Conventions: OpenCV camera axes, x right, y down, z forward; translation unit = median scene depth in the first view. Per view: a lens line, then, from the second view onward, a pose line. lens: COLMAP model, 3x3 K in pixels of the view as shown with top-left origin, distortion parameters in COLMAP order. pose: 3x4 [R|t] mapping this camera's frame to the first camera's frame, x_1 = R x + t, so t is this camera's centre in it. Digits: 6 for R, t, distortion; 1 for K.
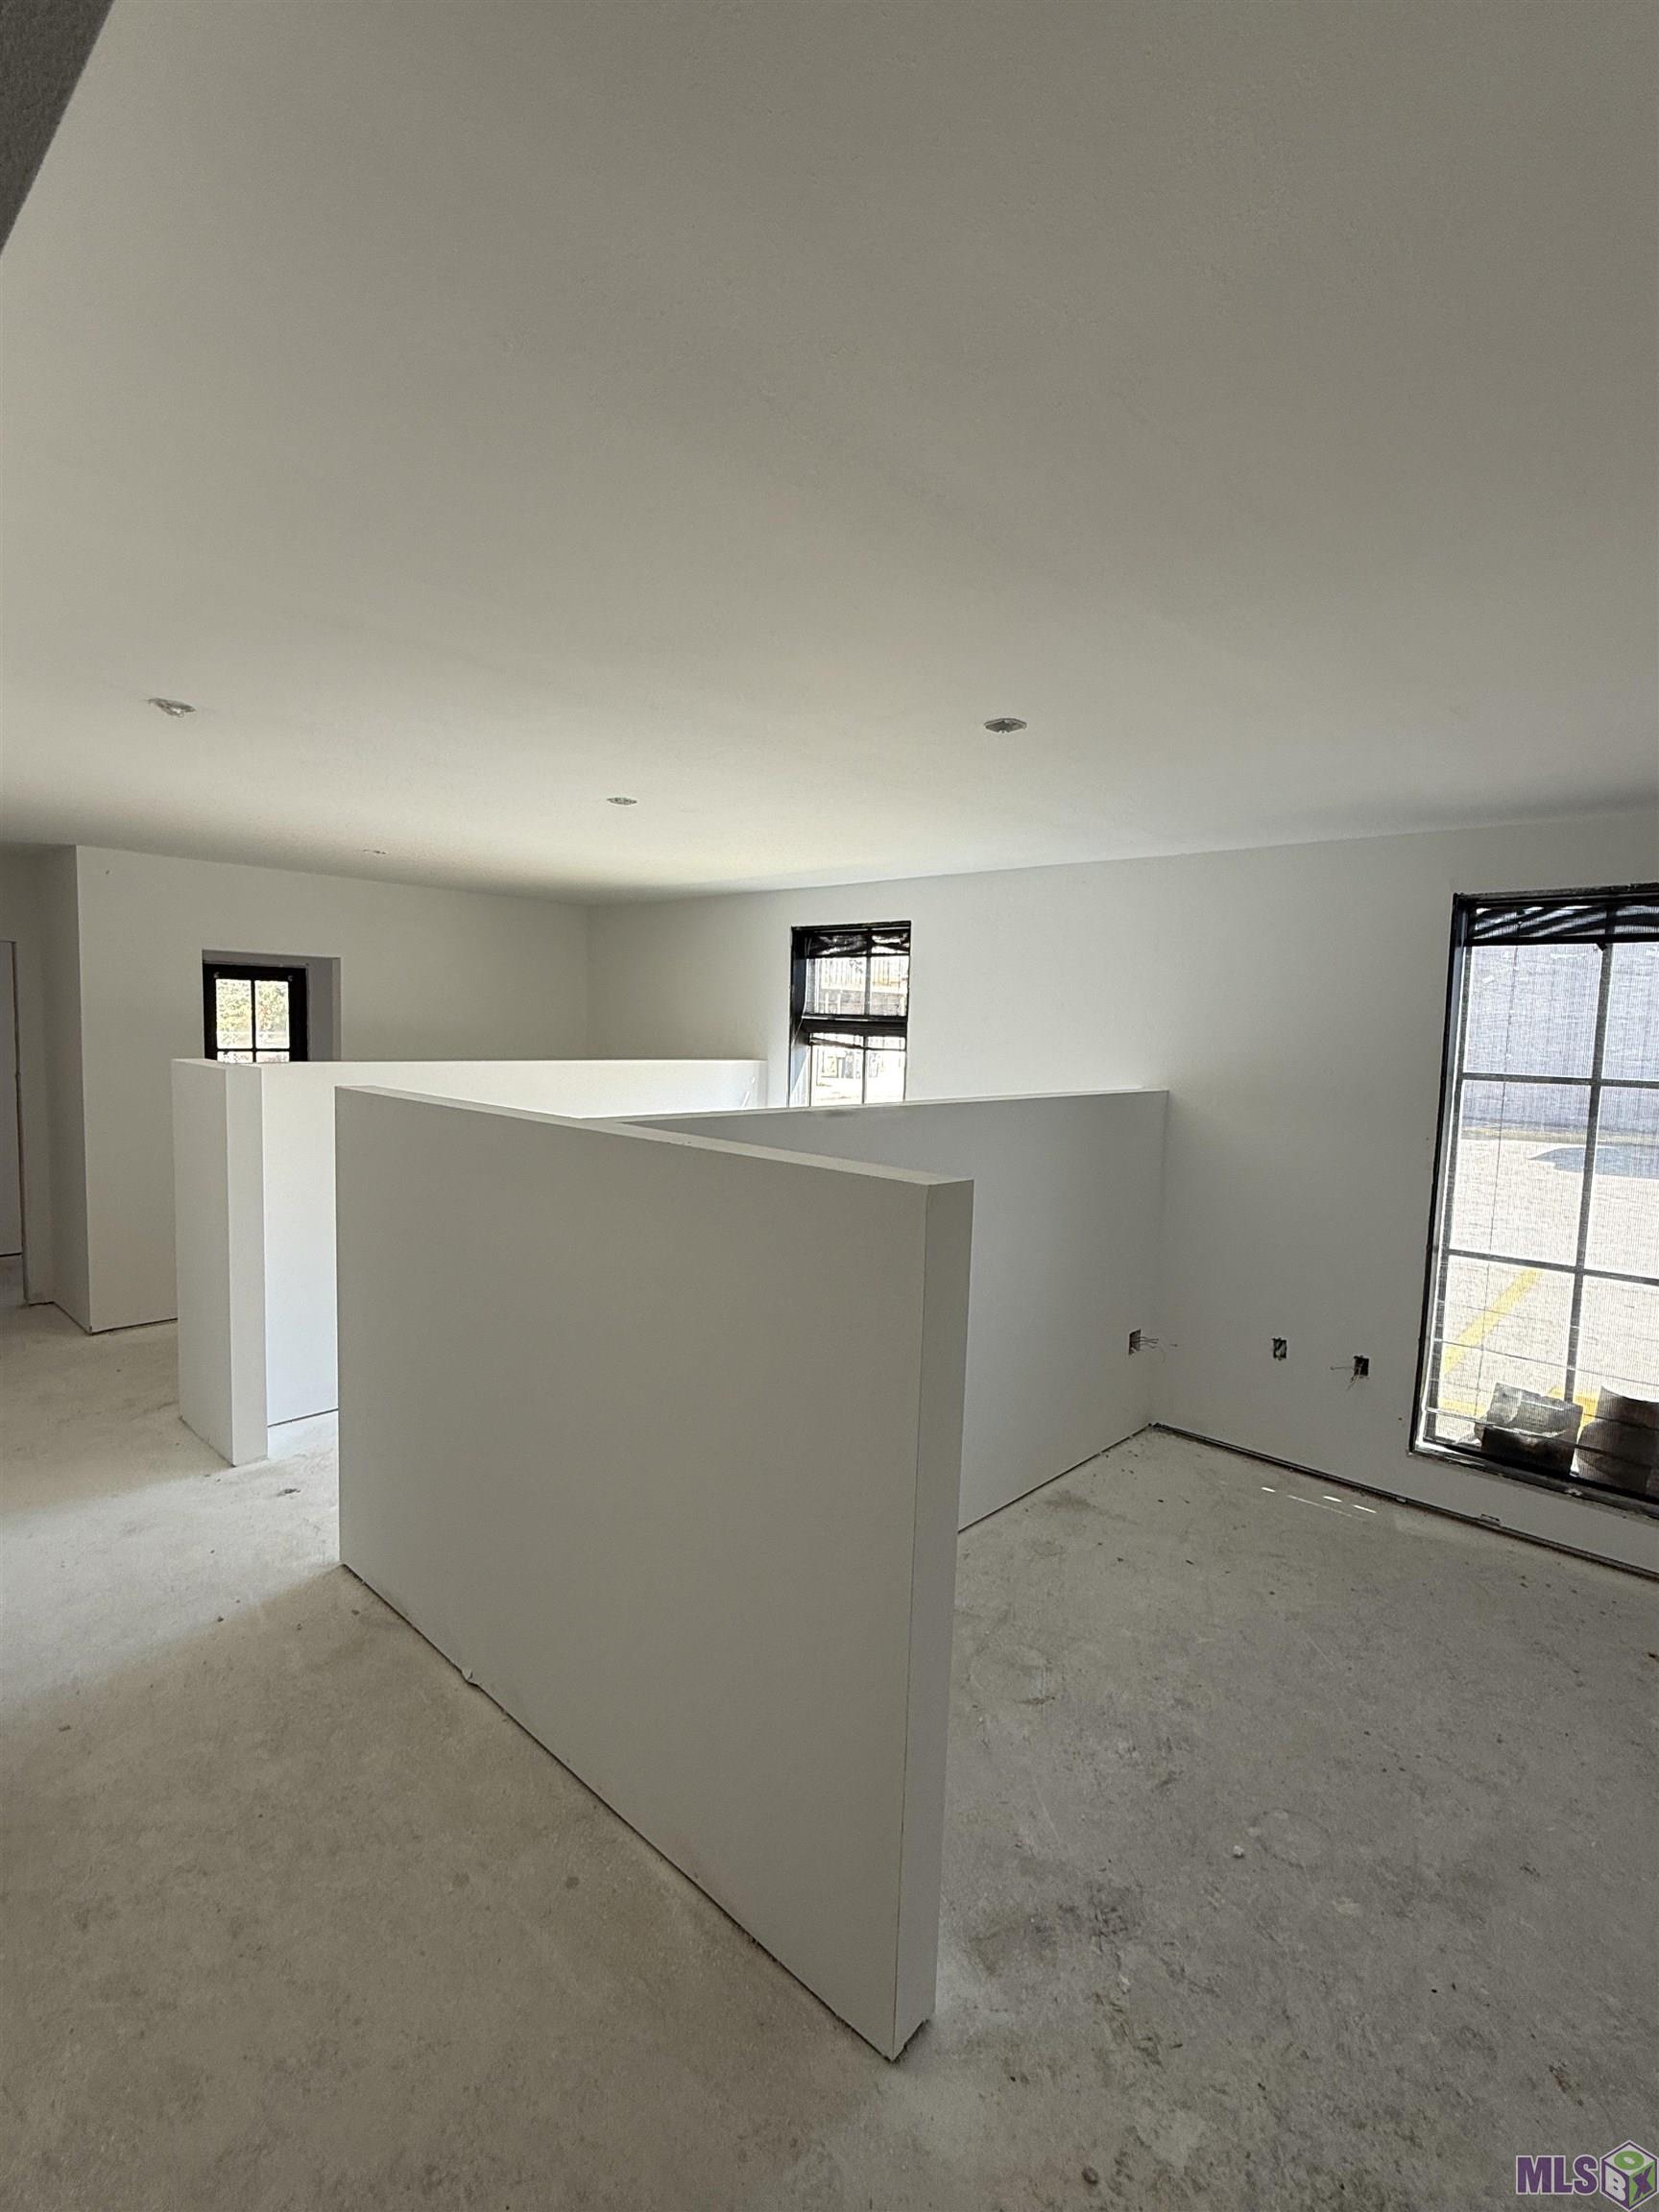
lens RADIAL K [[1045.4, 0, 829.5], [0, 1045.4, 1106.0], [0, 0, 1]] dist [0.010528, -0.001047]
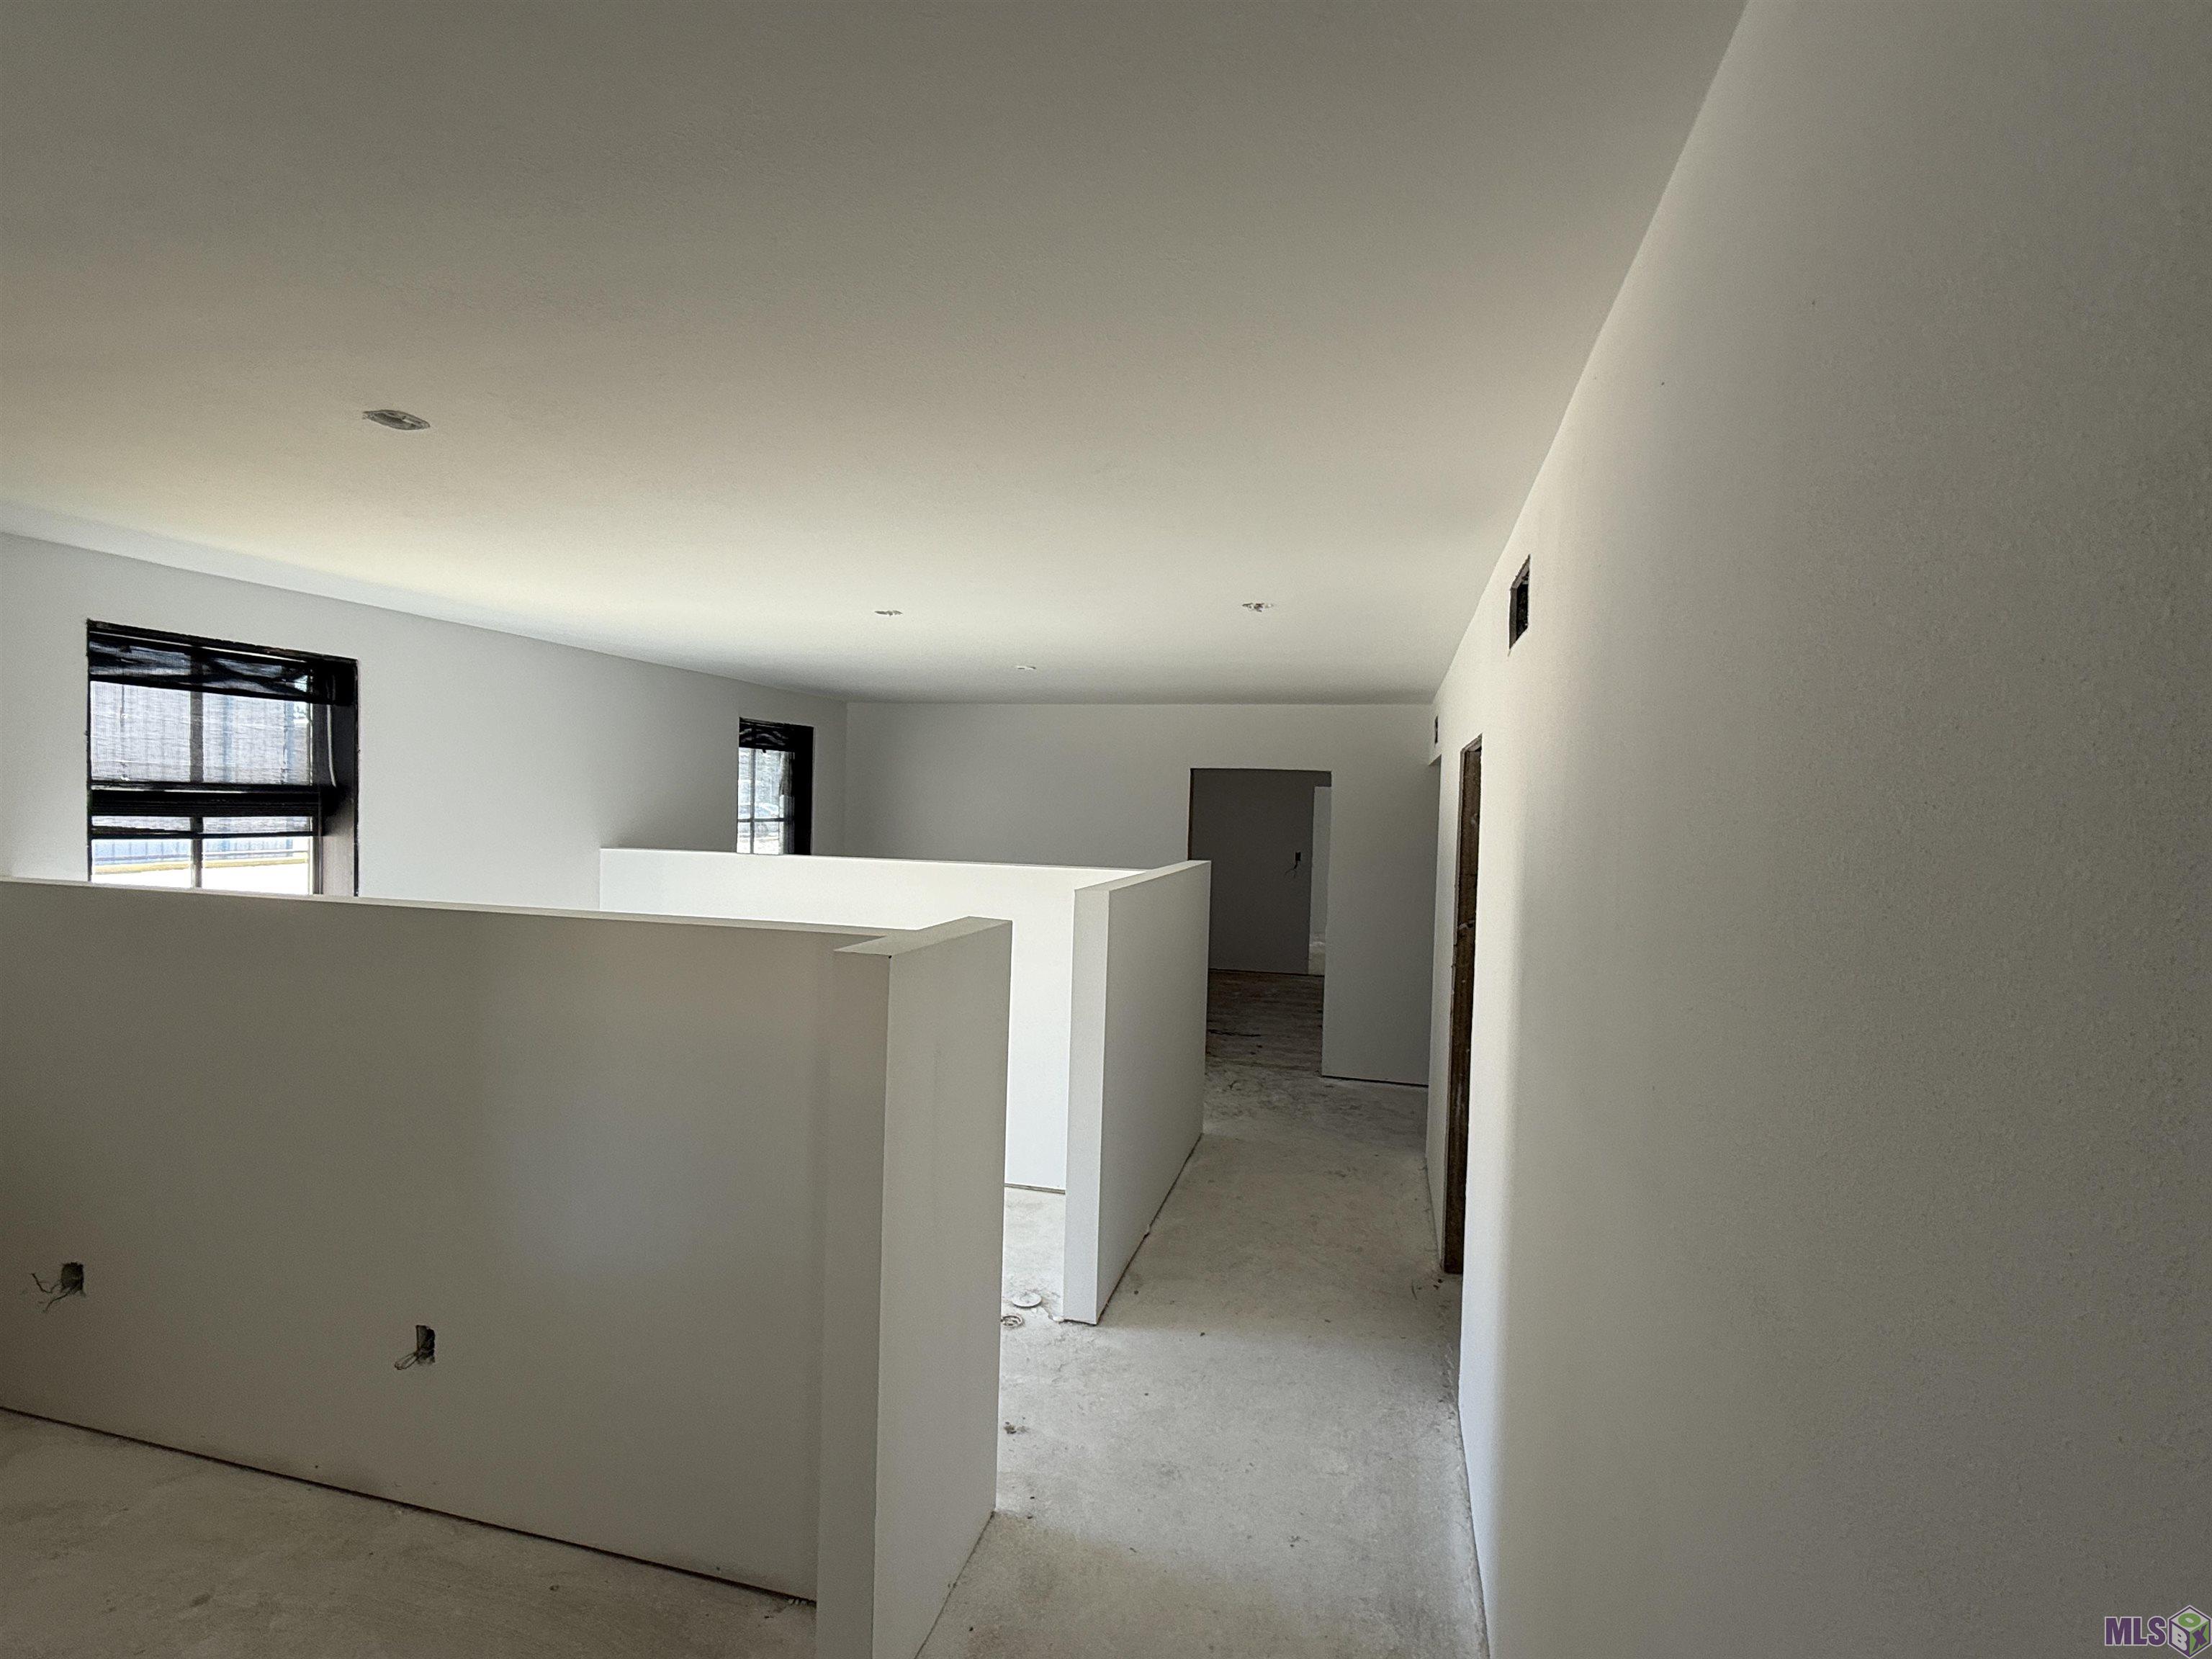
lens RADIAL K [[1045.4, 0, 1095.6], [0, 1045.4, 842.2], [0, 0, 1]] dist [0.010528, -0.001047]
pose [[-0.473060, -0.084316, 0.876986, -1.325034], [0.020612, 0.994078, 0.106692, -0.183943], [-0.880789, 0.068548, -0.468521, 1.414683]]
